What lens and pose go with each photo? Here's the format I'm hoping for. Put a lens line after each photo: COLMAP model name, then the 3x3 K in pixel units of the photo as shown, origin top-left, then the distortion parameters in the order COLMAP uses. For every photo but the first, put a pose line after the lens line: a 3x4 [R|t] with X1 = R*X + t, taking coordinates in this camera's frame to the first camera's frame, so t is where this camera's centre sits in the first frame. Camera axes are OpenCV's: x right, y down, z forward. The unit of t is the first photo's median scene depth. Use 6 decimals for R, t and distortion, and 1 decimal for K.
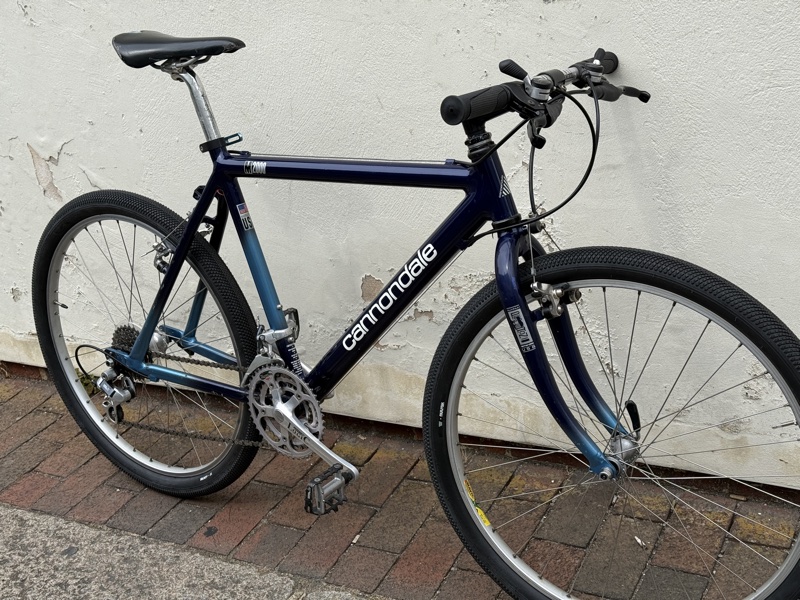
lens RADIAL K [[1131.9, 0, 400.7], [0, 1131.9, 296.1], [0, 0, 1]] dist [0.124461, 0.000000]
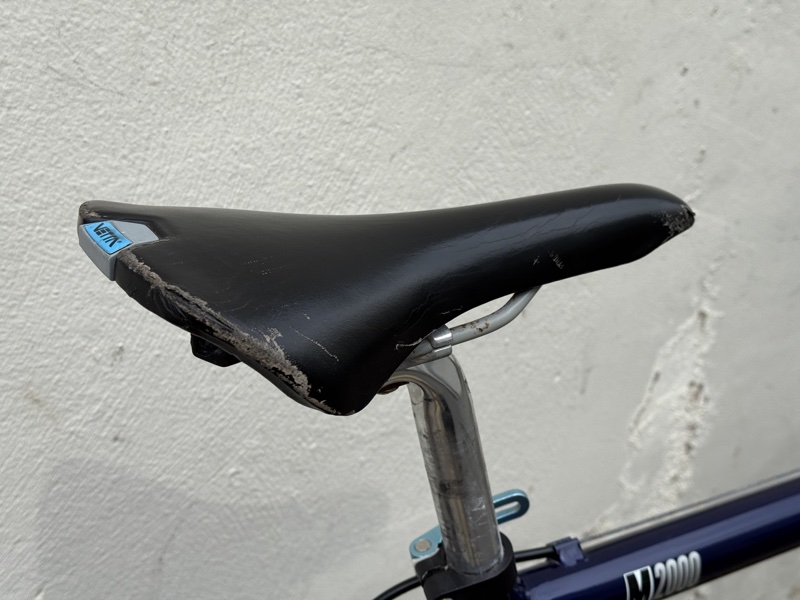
lens RADIAL K [[1131.9, 0, 405.3], [0, 1131.9, 302.1], [0, 0, 1]] dist [0.124461, 0.000000]
pose [[0.401706, -0.267578, 0.875805, -0.398676], [0.206233, 0.958226, 0.198167, -0.255199], [-0.892244, 0.101015, 0.440109, 0.906597]]
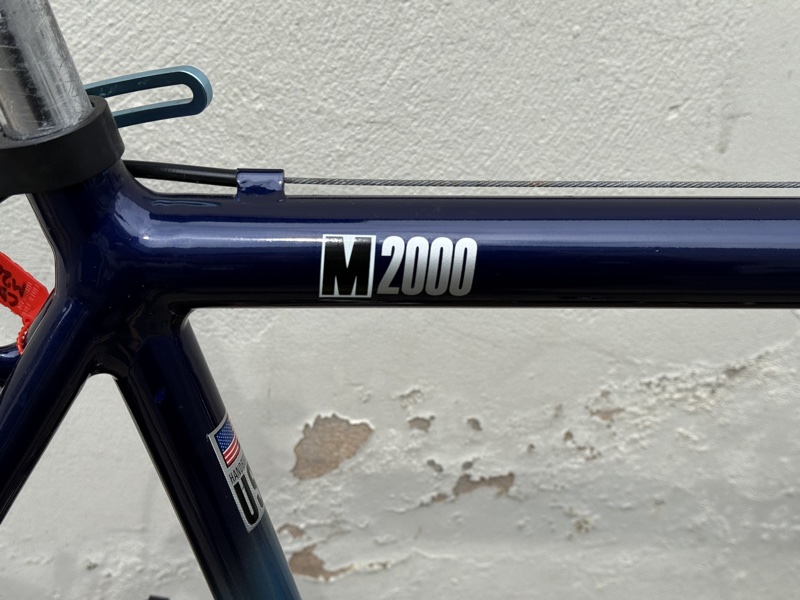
lens RADIAL K [[1131.9, 0, 386.6], [0, 1131.9, 307.5], [0, 0, 1]] dist [0.124461, 0.000000]
pose [[0.783095, -0.218179, 0.582374, -0.236806], [0.092889, 0.966971, 0.237359, -0.148672], [-0.614926, -0.131779, 0.777496, 0.844343]]
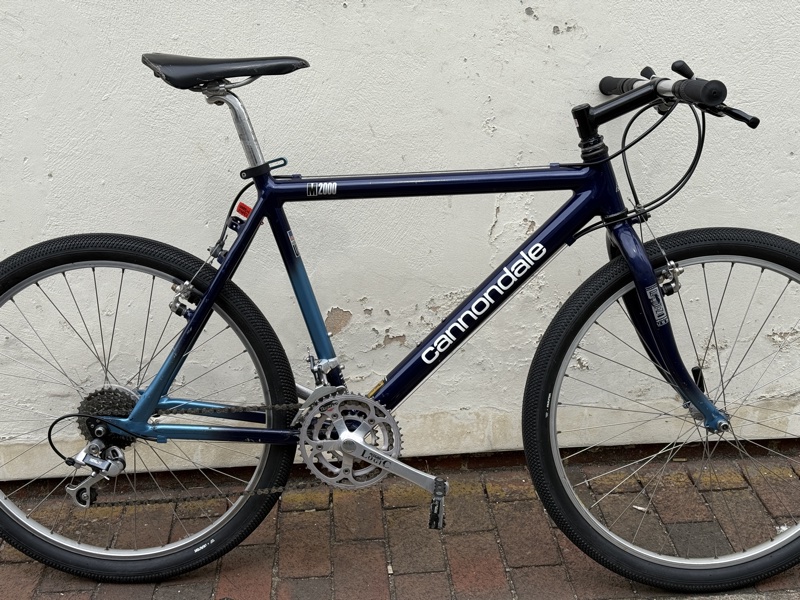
lens RADIAL K [[1131.9, 0, 398.7], [0, 1131.9, 292.0], [0, 0, 1]] dist [0.124461, 0.000000]
pose [[0.837530, -0.077878, 0.540813, -0.598350], [0.134269, 0.988775, -0.065549, 0.046458], [-0.529637, 0.127514, 0.838585, 0.158270]]
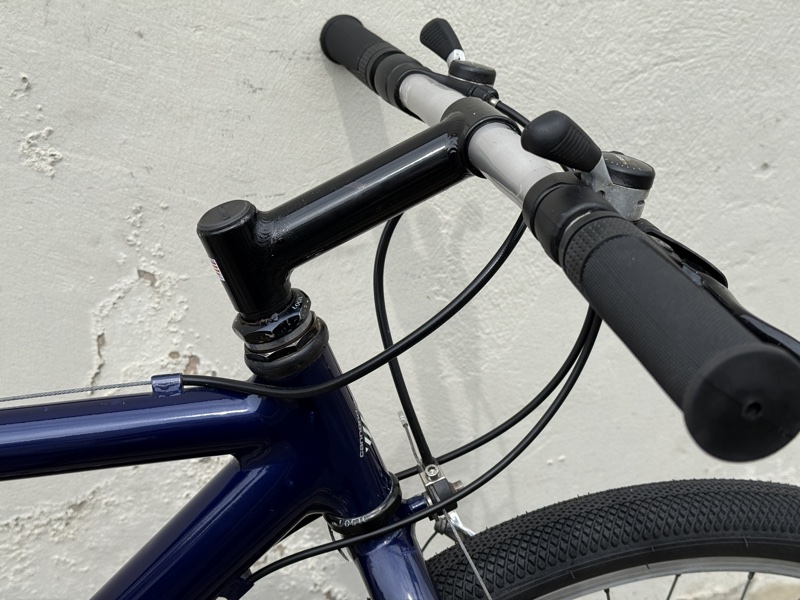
lens RADIAL K [[1131.9, 0, 400.7], [0, 1131.9, 309.8], [0, 0, 1]] dist [0.124461, 0.000000]
pose [[0.731398, -0.253407, 0.633120, -0.104625], [0.186280, 0.967328, 0.171979, -0.163367], [-0.656016, -0.007847, 0.754706, 0.607118]]
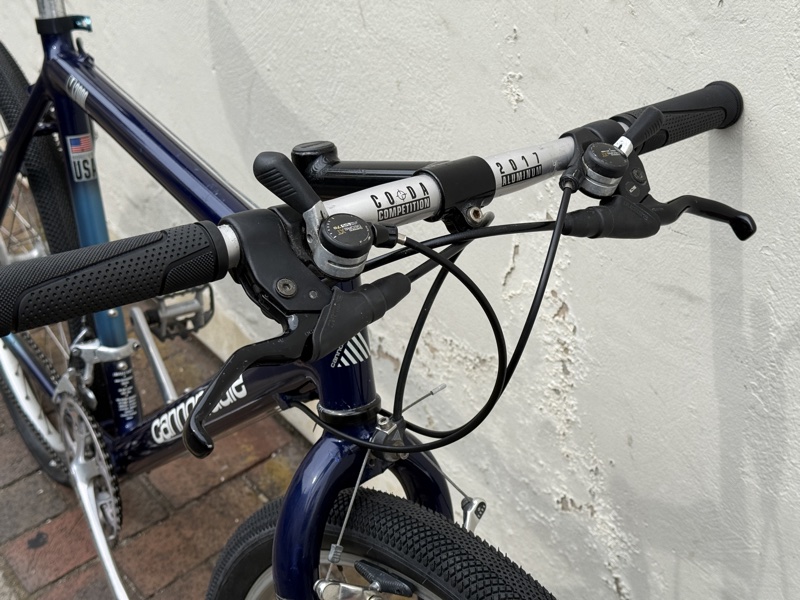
lens RADIAL K [[1131.9, 0, 403.2], [0, 1131.9, 301.7], [0, 0, 1]] dist [0.124461, 0.000000]
pose [[0.923401, 0.313153, -0.221959, 0.178184], [-0.250026, 0.929482, 0.271201, -0.209562], [0.291234, -0.194932, 0.936581, 0.484695]]
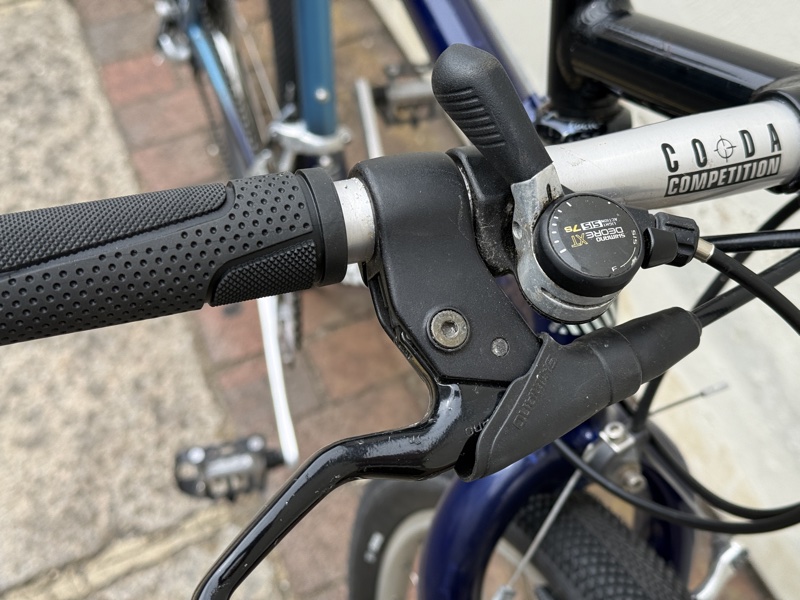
lens RADIAL K [[1131.9, 0, 387.1], [0, 1131.9, 289.7], [0, 0, 1]] dist [0.124461, 0.000000]
pose [[0.772990, 0.542192, -0.329414, 0.124161], [-0.311441, 0.776671, 0.547528, -0.209253], [0.552712, -0.320641, 0.769220, 0.633297]]
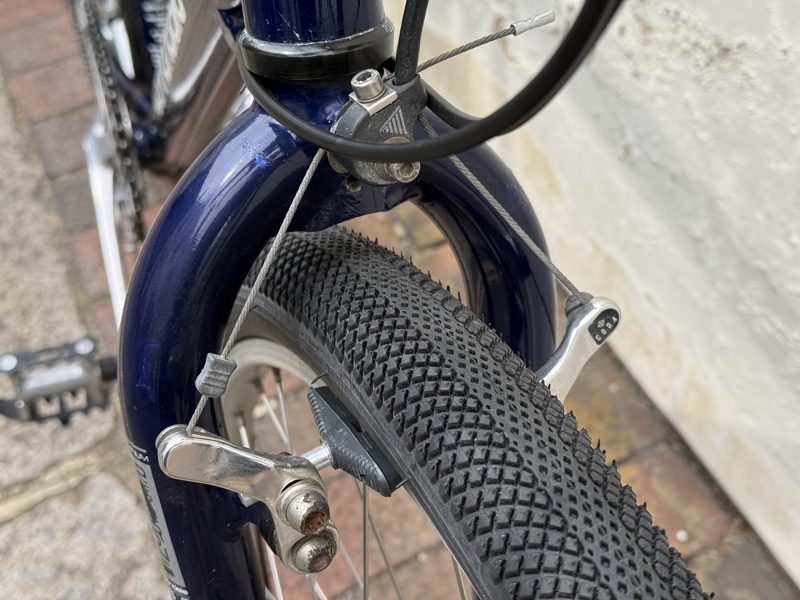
lens RADIAL K [[1131.9, 0, 396.7], [0, 1131.9, 303.9], [0, 0, 1]] dist [0.124461, 0.000000]
pose [[0.798133, 0.501955, -0.333204, 0.167931], [-0.277133, 0.796943, 0.536730, -0.121823], [0.534959, -0.336040, 0.775175, 0.716959]]
